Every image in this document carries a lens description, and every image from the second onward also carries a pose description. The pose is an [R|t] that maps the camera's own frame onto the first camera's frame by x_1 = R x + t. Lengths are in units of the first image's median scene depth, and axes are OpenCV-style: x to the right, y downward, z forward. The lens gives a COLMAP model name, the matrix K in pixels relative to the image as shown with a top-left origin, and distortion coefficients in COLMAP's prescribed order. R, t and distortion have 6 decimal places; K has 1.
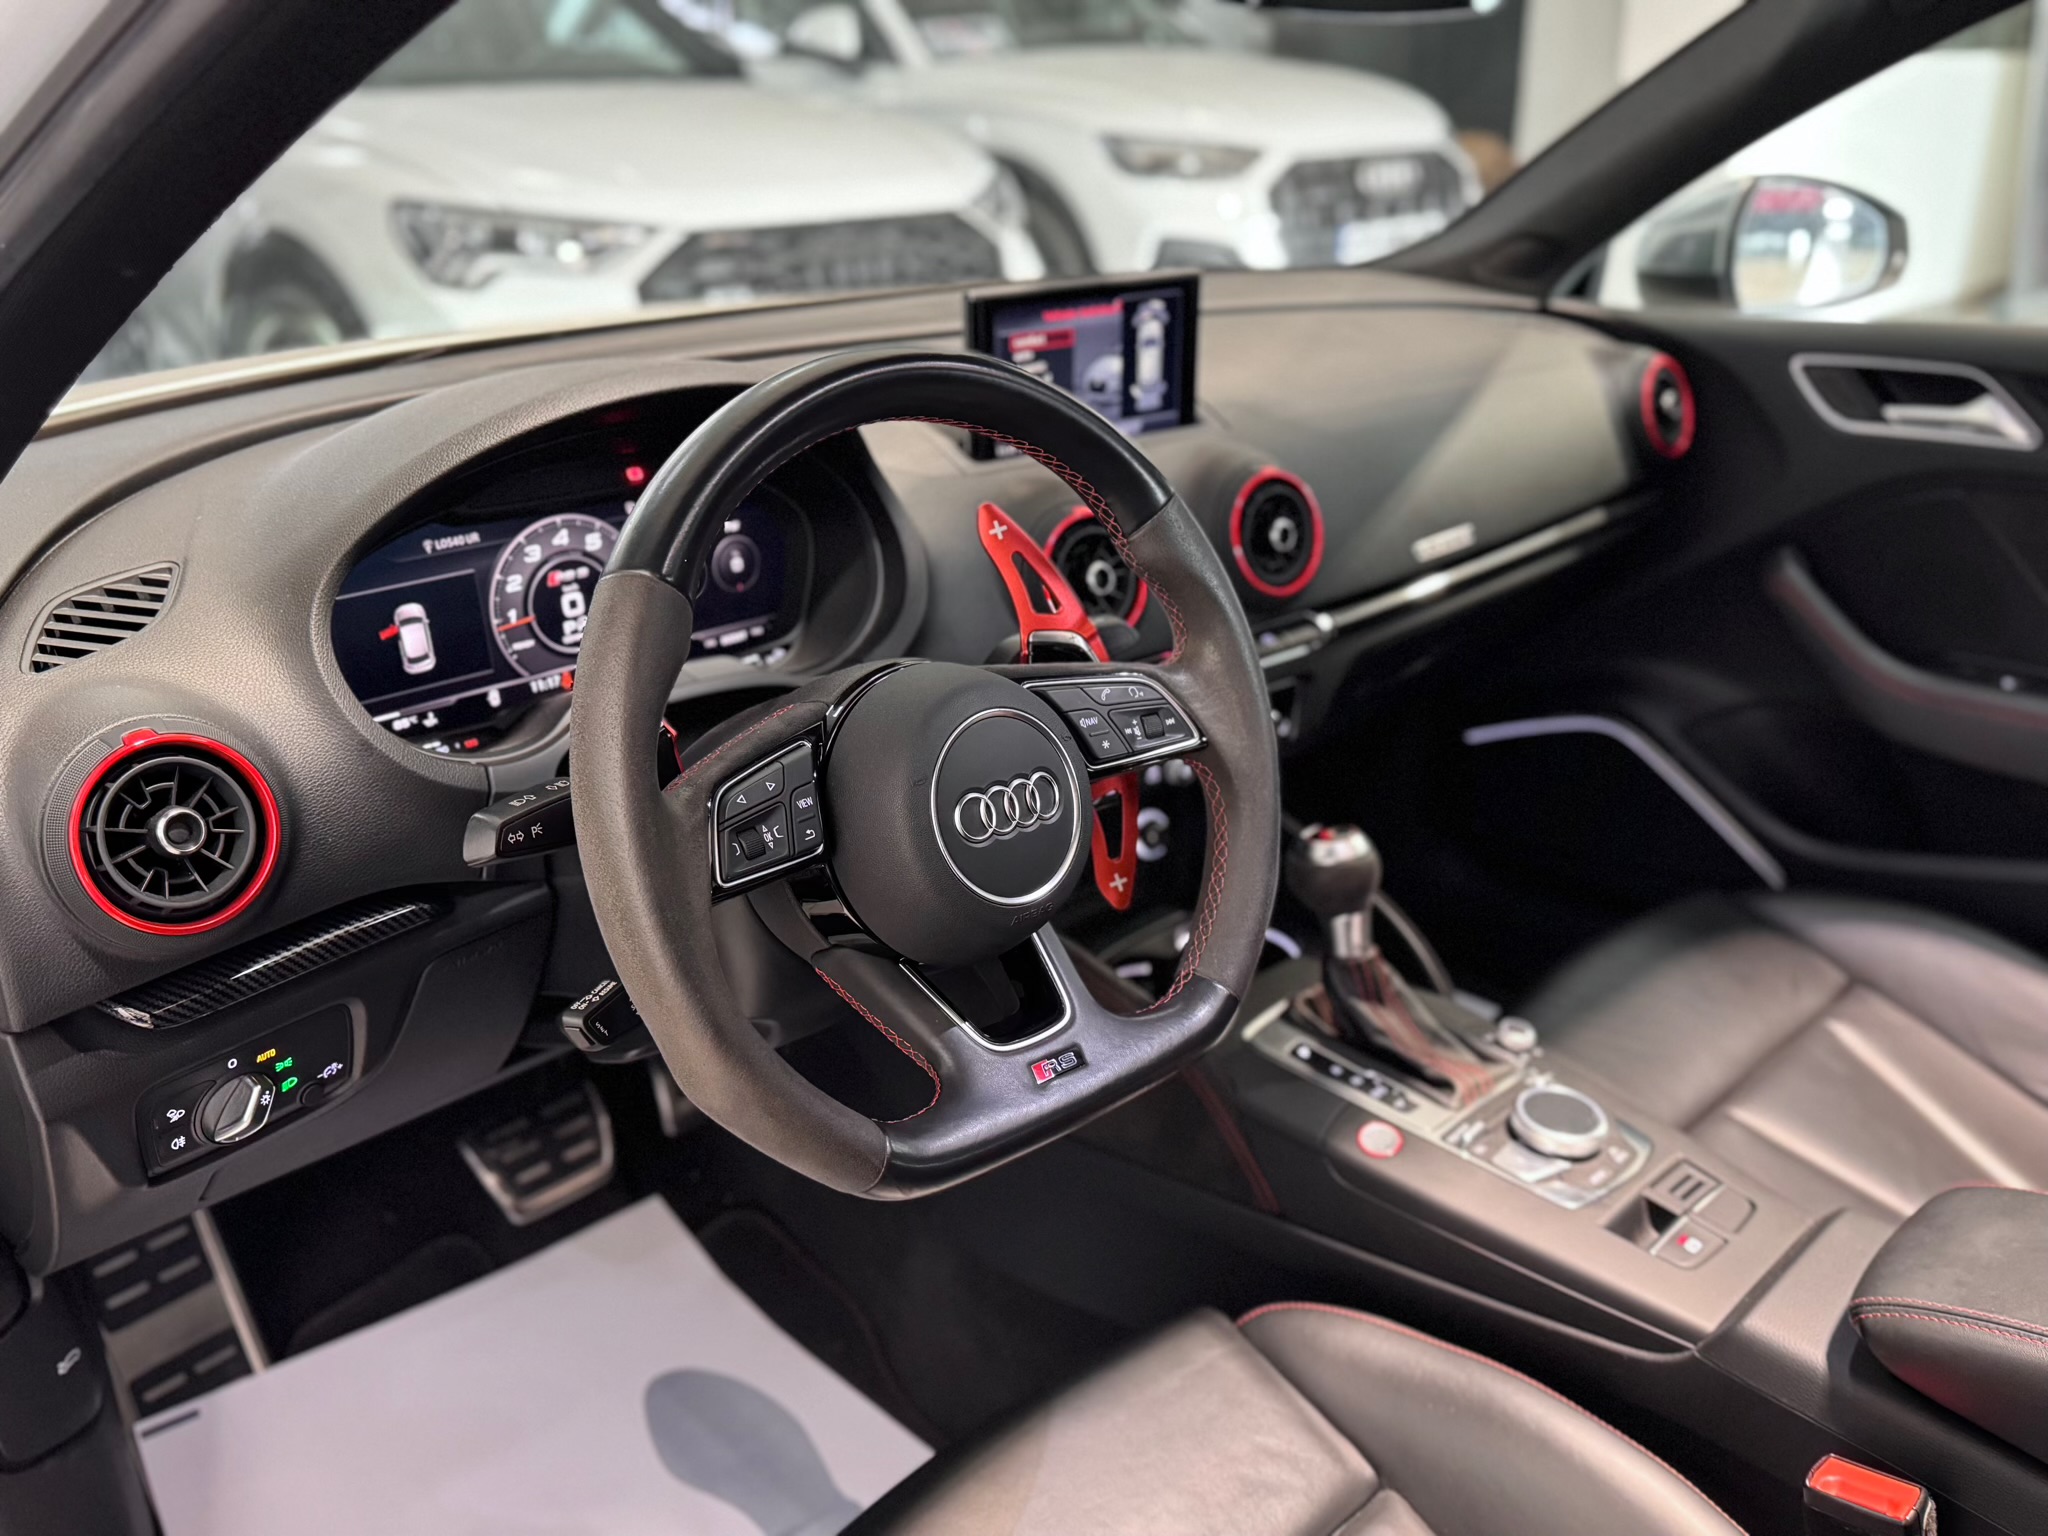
lens RADIAL K [[1795.0, 0, 1033.5], [0, 1795.0, 815.7], [0, 0, 1]] dist [0.046002, -0.017520]
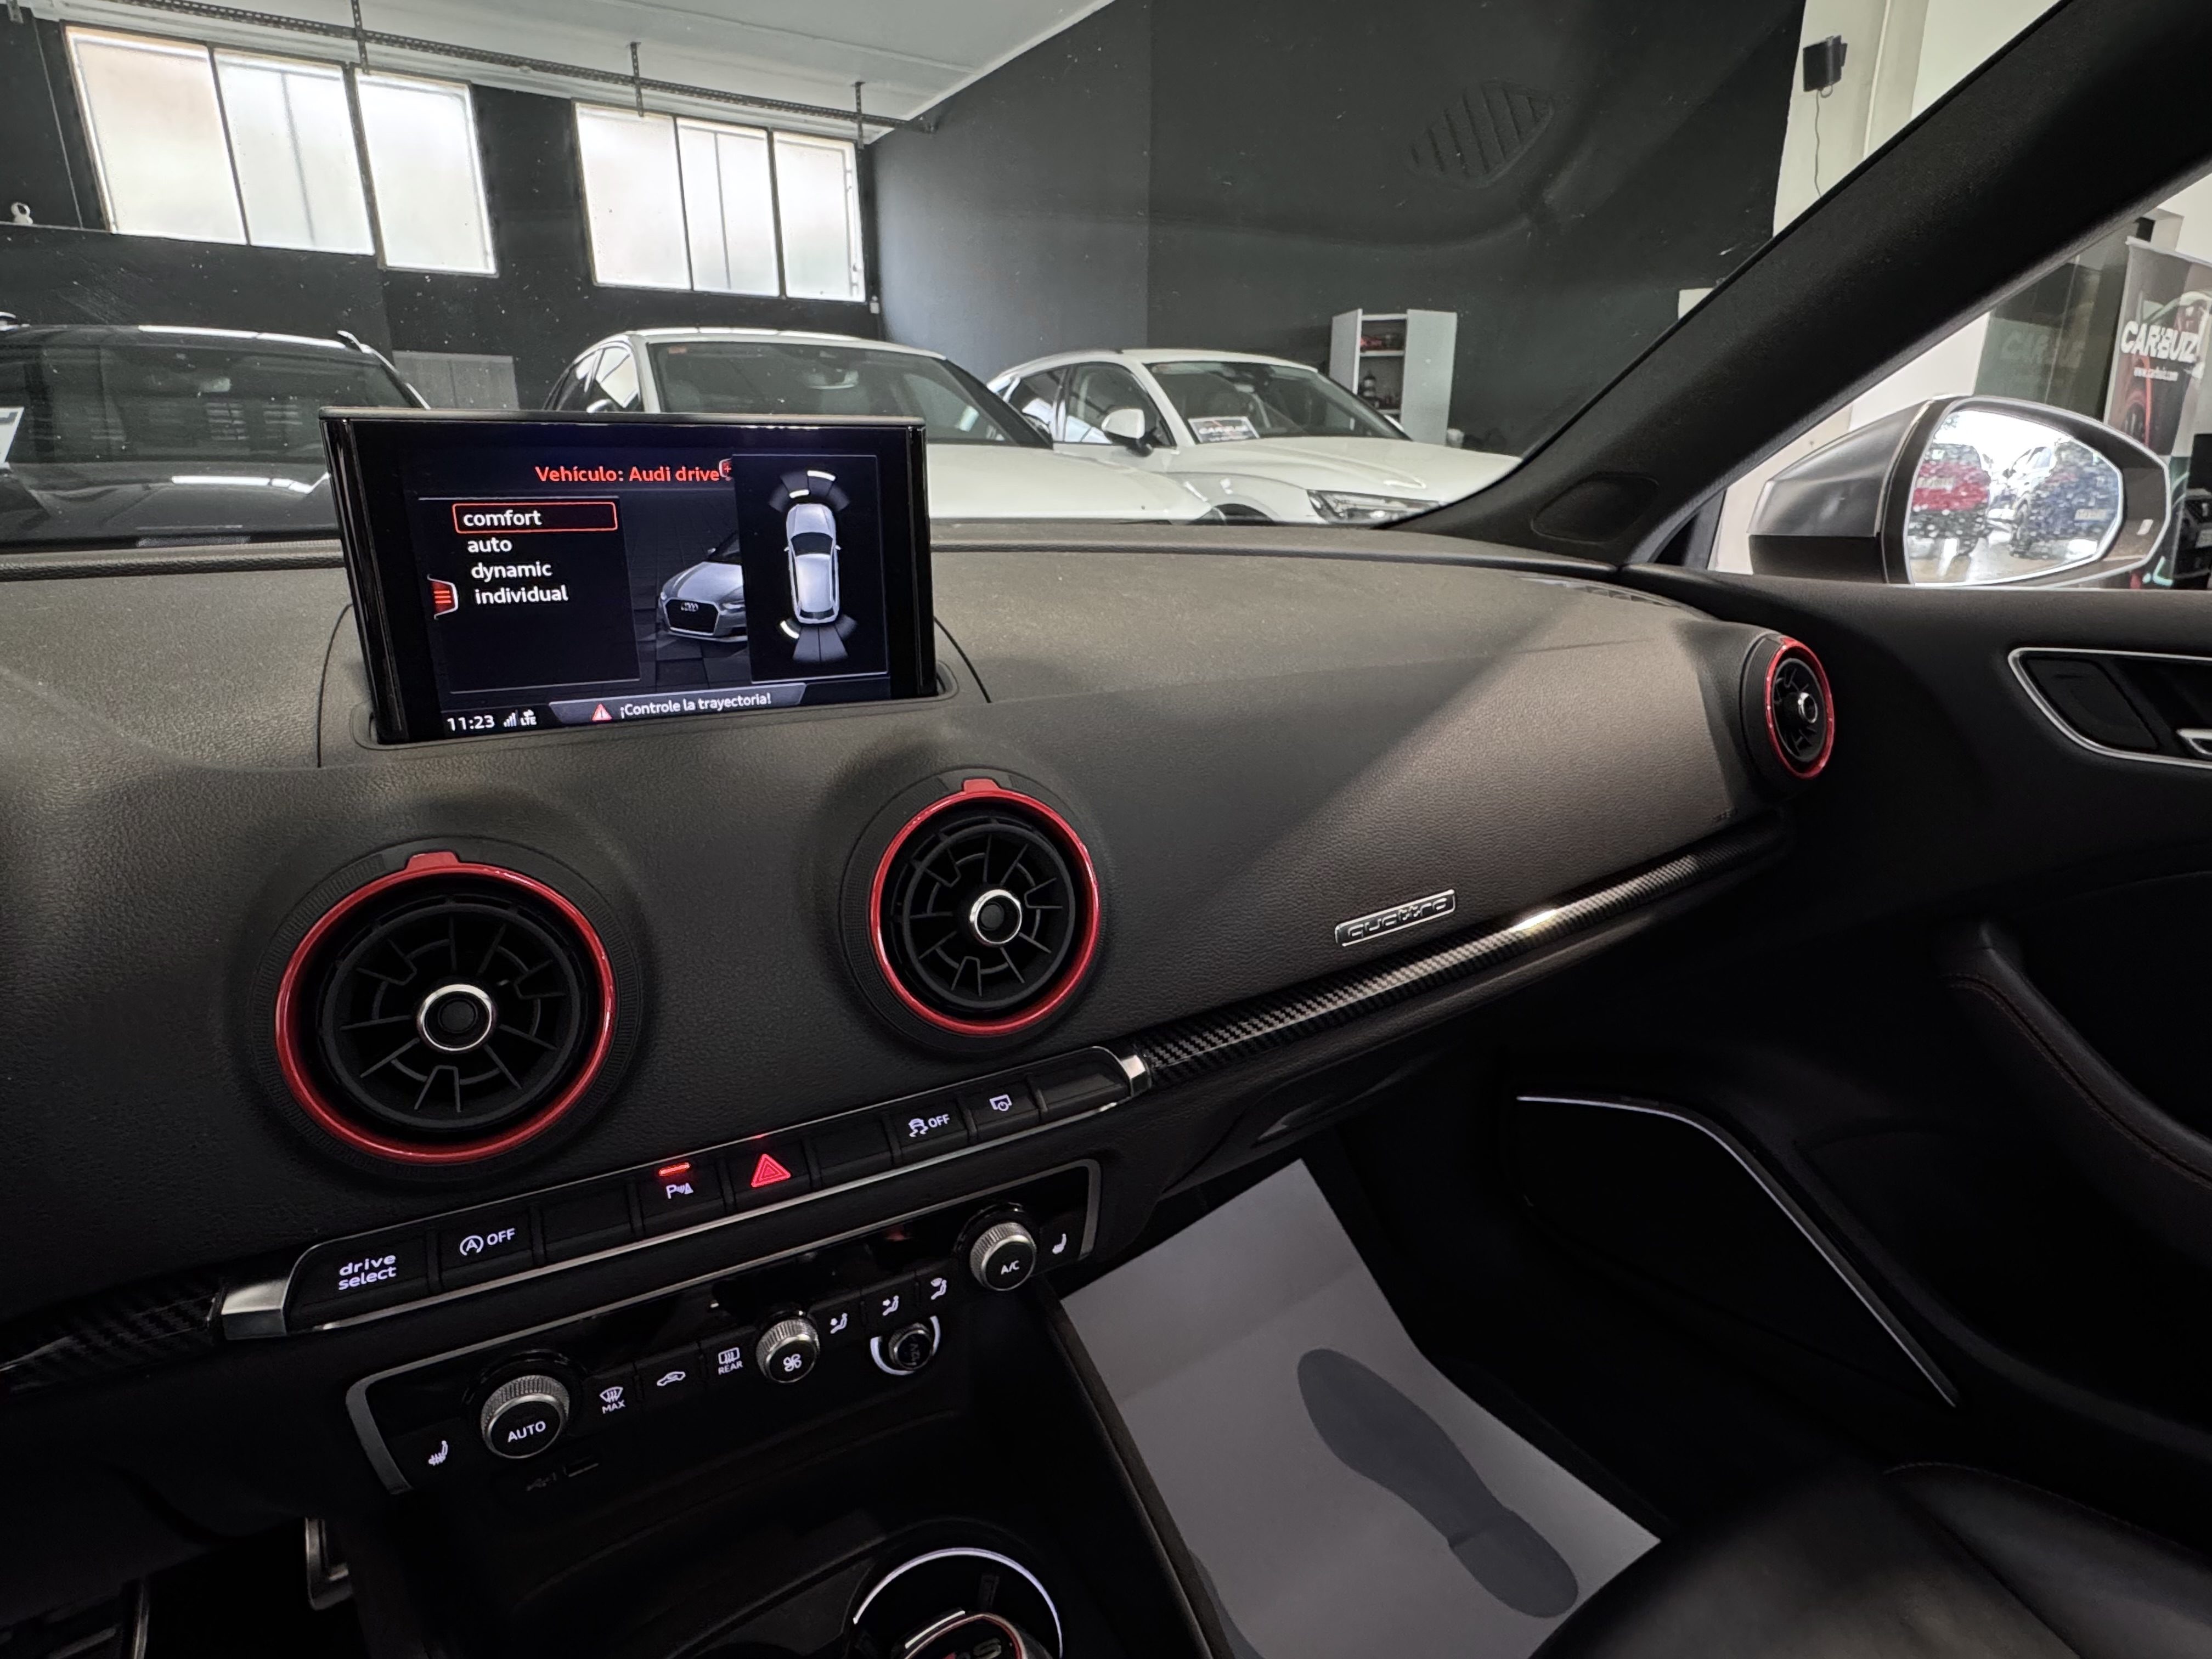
lens RADIAL K [[1136.3, 0, 1085.4], [0, 1136.3, 827.7], [0, 0, 1]] dist [-0.005214, -0.000727]
pose [[0.979828, 0.069937, -0.187205, 0.220125], [-0.087582, 0.992290, -0.087695, -0.156276], [0.179628, 0.102322, 0.978399, 0.696826]]
